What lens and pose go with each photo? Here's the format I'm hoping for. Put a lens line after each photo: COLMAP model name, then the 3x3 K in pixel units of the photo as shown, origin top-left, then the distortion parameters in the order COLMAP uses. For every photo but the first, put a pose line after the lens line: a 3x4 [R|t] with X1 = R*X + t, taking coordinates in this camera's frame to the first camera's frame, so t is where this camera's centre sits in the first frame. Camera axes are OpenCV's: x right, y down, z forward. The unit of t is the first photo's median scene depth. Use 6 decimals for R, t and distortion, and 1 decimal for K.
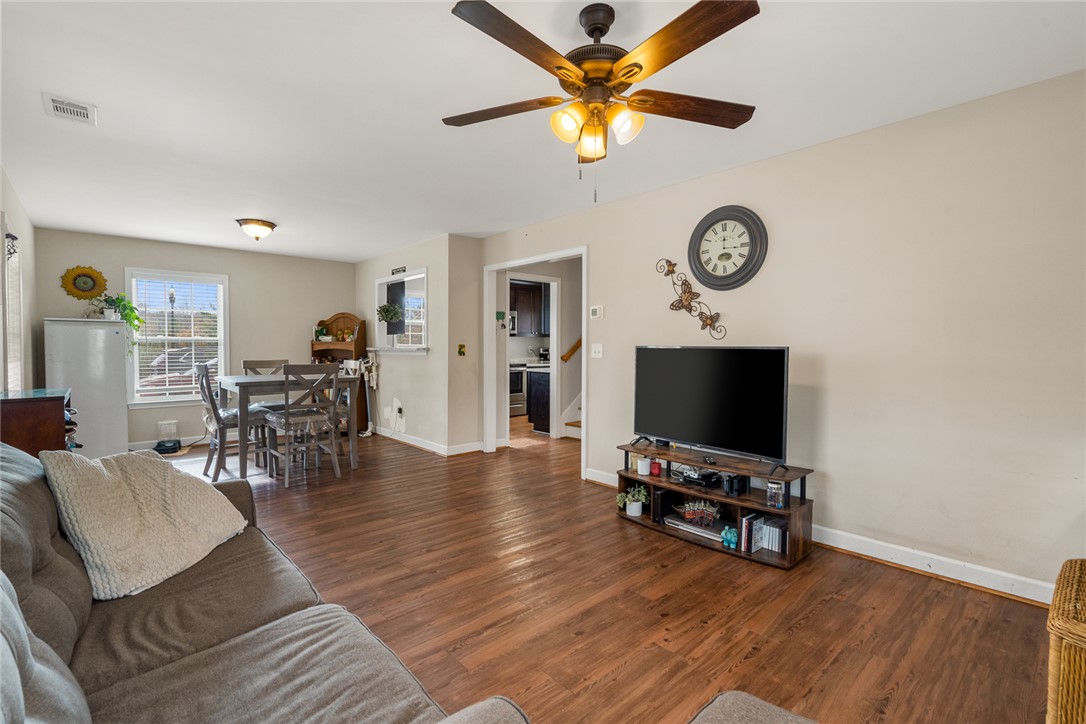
lens RADIAL K [[497.8, 0, 537.4], [0, 497.8, 358.2], [0, 0, 1]] dist [-0.004816, 0.003342]
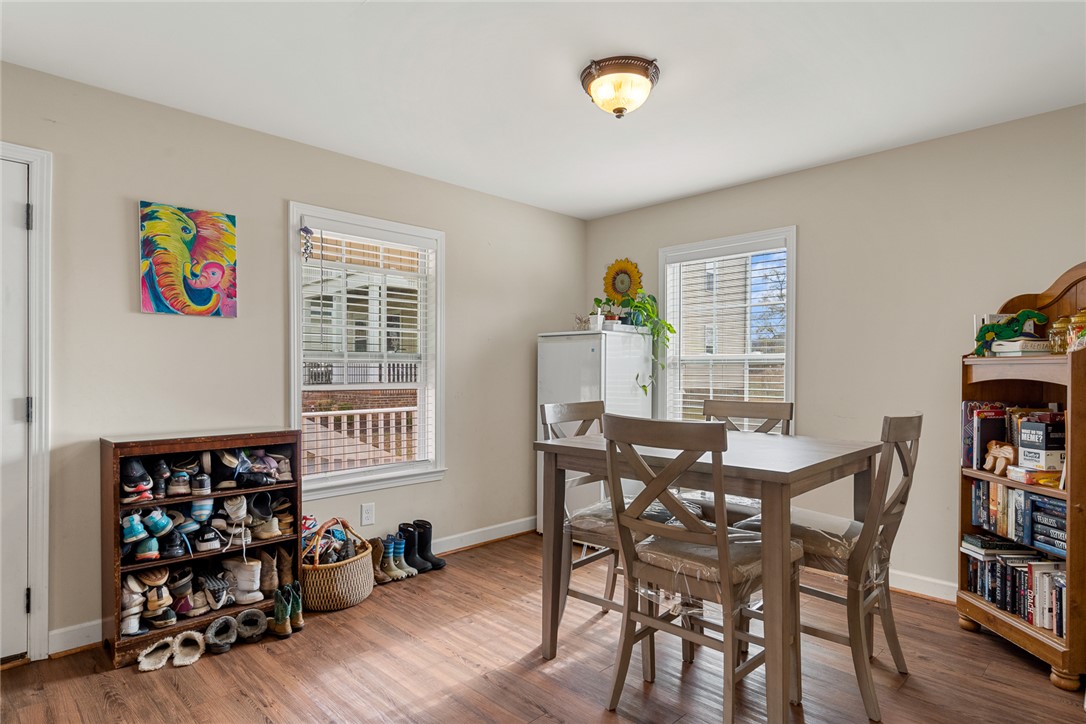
lens RADIAL K [[596.3, 0, 540.7], [0, 596.3, 381.1], [0, 0, 1]] dist [0.001585, -0.000132]
pose [[0.049028, 0.015828, -0.998672, -0.055920], [-0.026283, 0.999549, 0.014551, -0.018190], [0.998452, 0.025535, 0.049422, 0.822867]]
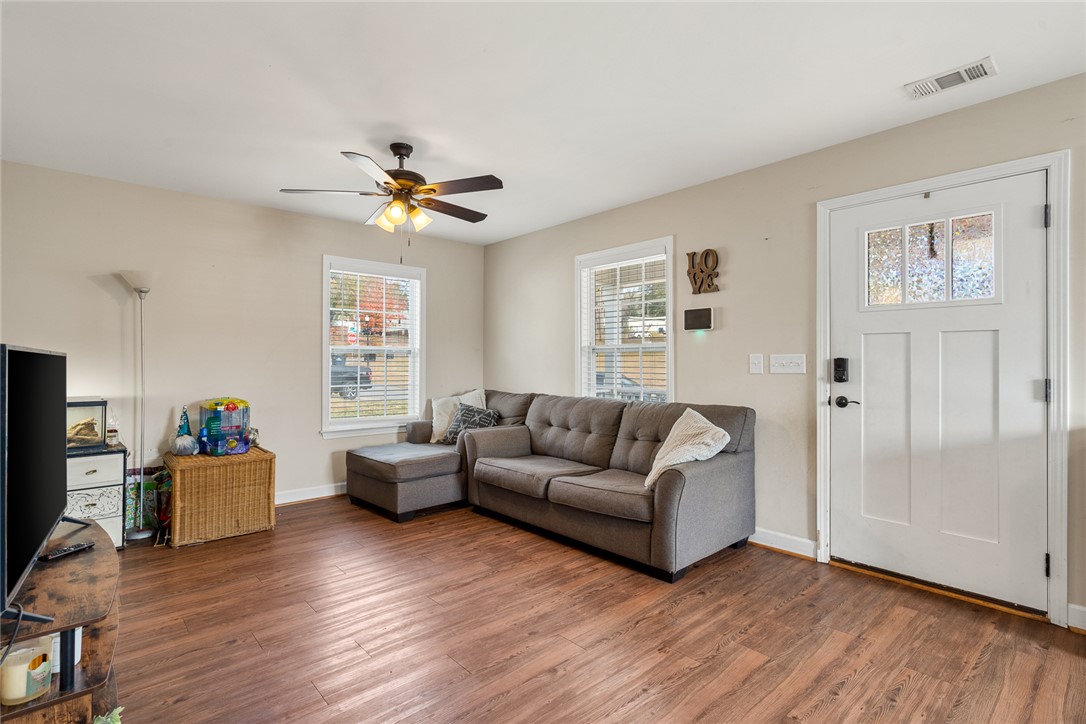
lens RADIAL K [[522.1, 0, 541.7], [0, 522.1, 356.4], [0, 0, 1]] dist [0.003076, 0.001030]
pose [[-0.999993, 0.001511, -0.003297, -0.102764], [0.001473, 0.999935, 0.011340, -0.013887], [0.003314, 0.011335, -0.999930, 0.892206]]
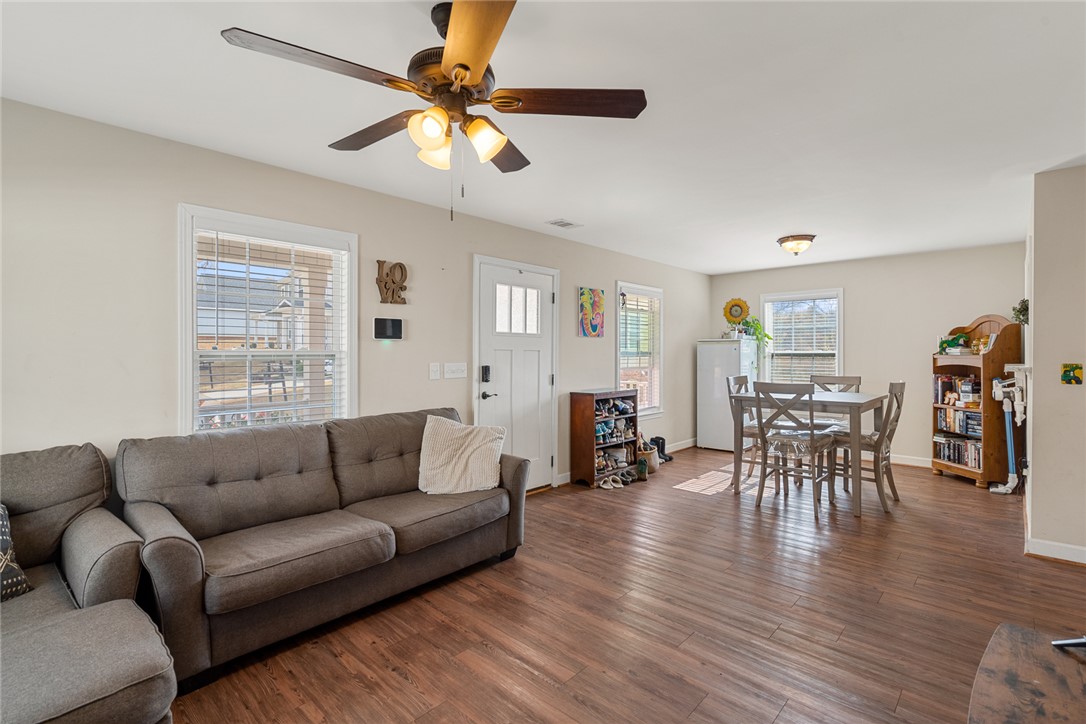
lens RADIAL K [[497.8, 0, 542.2], [0, 497.8, 354.0], [0, 0, 1]] dist [-0.004816, 0.003342]
pose [[0.084060, 0.001705, -0.996459, 0.348591], [-0.022182, 0.999754, -0.000161, -0.025138], [0.996214, 0.022117, 0.084077, 0.371689]]
